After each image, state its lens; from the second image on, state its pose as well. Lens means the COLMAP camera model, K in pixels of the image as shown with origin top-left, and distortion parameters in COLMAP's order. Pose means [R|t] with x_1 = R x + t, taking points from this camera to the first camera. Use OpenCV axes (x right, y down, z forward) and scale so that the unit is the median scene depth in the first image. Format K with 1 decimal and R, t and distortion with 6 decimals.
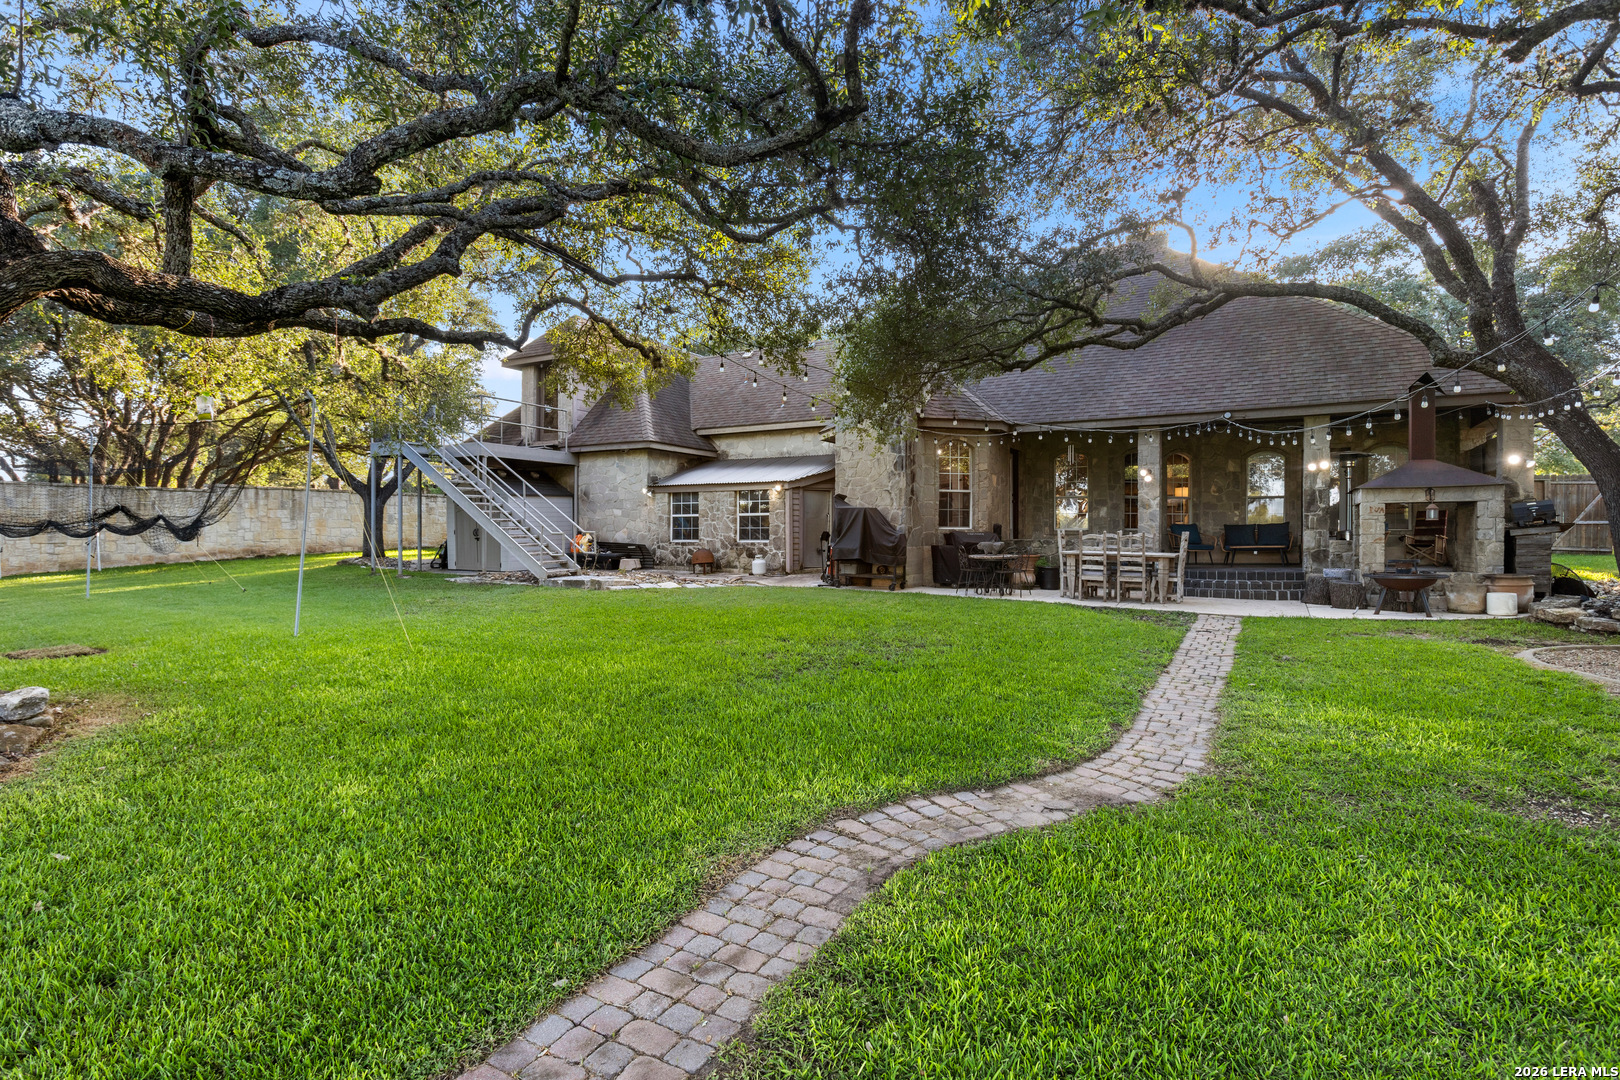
lens RADIAL K [[811.9, 0, 814.3], [0, 811.9, 544.3], [0, 0, 1]] dist [0.000391, 0.000177]
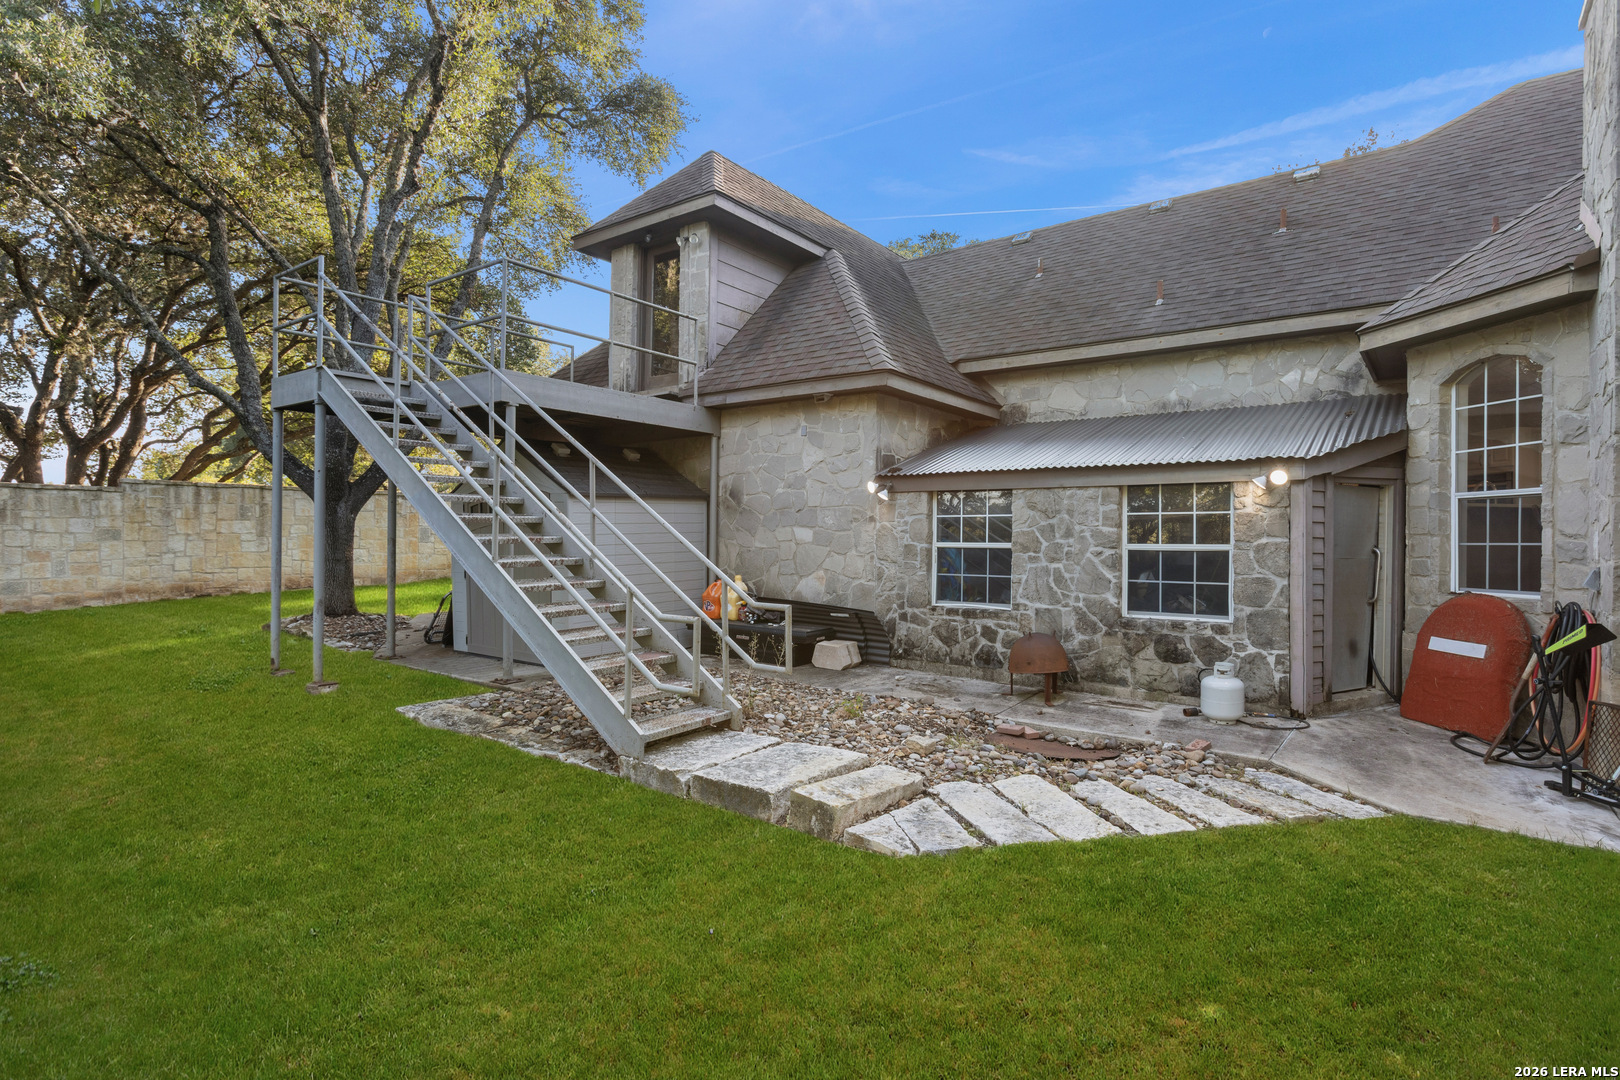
lens RADIAL K [[811.9, 0, 807.8], [0, 811.9, 538.0], [0, 0, 1]] dist [0.000391, 0.000177]
pose [[0.991704, 0.008426, -0.128265, -0.186692], [-0.010218, 0.999859, -0.013318, -0.032270], [0.128135, 0.014518, 0.991651, 0.562683]]
